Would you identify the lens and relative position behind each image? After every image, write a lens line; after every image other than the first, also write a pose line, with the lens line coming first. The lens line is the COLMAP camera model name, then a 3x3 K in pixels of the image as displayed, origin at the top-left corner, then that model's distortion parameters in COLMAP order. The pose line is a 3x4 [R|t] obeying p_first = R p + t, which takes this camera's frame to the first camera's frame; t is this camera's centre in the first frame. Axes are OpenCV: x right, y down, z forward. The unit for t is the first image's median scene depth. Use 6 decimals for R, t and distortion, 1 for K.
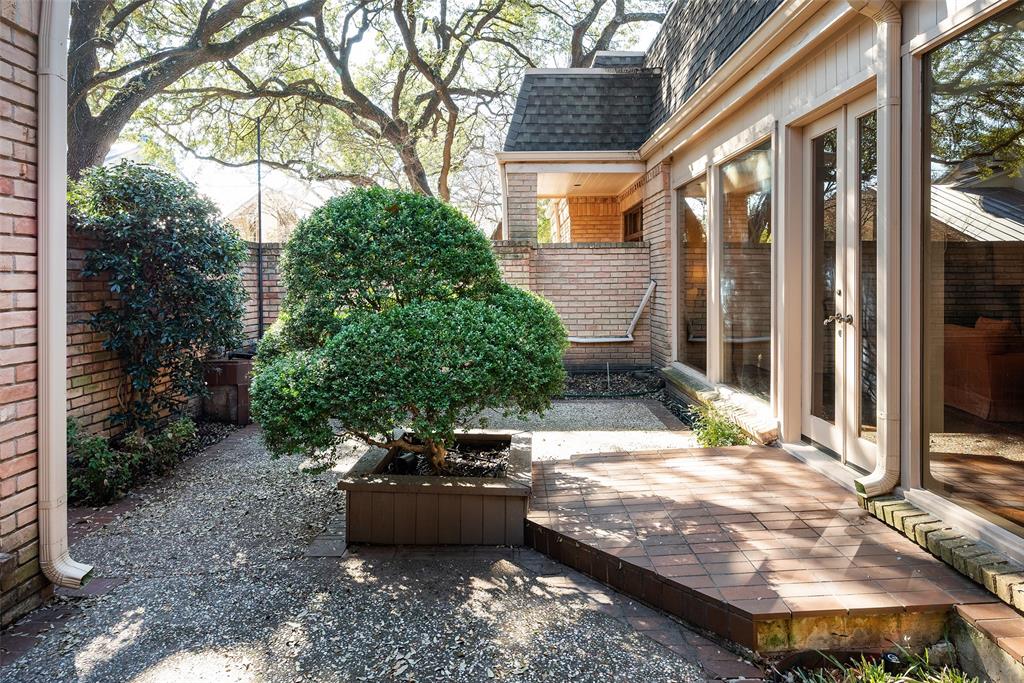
lens RADIAL K [[645.1, 0, 522.4], [0, 645.1, 279.4], [0, 0, 1]] dist [0.003279, -0.000055]
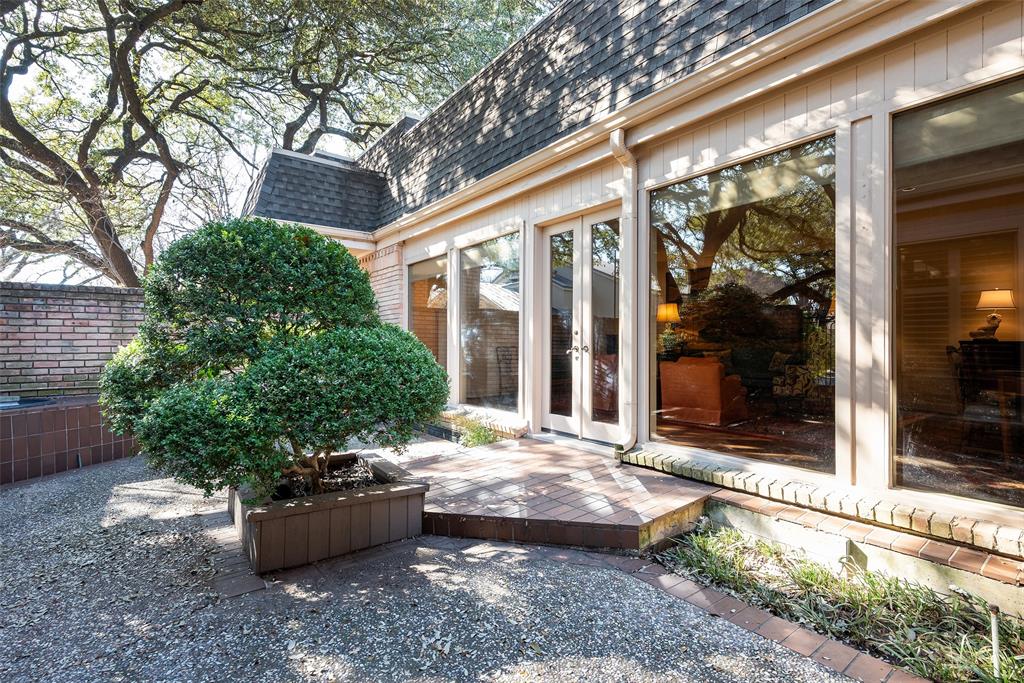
lens RADIAL K [[471.9, 0, 511.3], [0, 471.9, 341.9], [0, 0, 1]] dist [0.003065, 0.000137]
pose [[0.797942, 0.005373, 0.602710, -0.353830], [-0.000293, 0.999964, -0.008527, 0.055237], [-0.602734, 0.006627, 0.797915, 0.174687]]
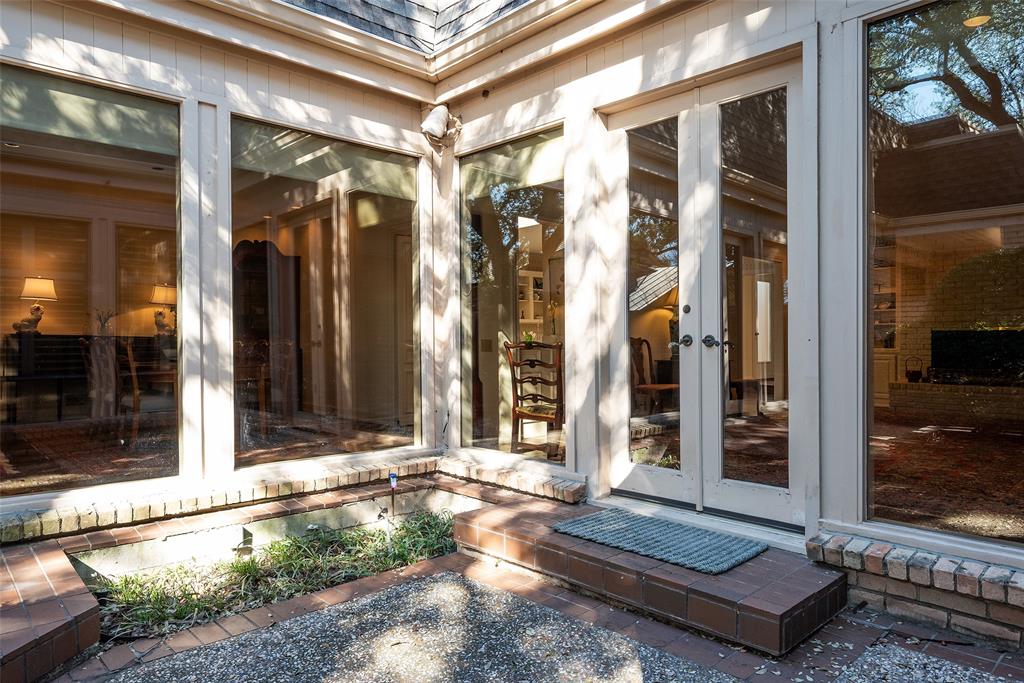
lens RADIAL K [[645.7, 0, 510.2], [0, 645.7, 342.9], [0, 0, 1]] dist [-0.009193, -0.001522]
pose [[-0.661636, 0.000849, 0.749824, -0.525434], [0.006947, 0.999963, 0.004998, 0.065333], [-0.749793, 0.008516, -0.661618, 0.752148]]
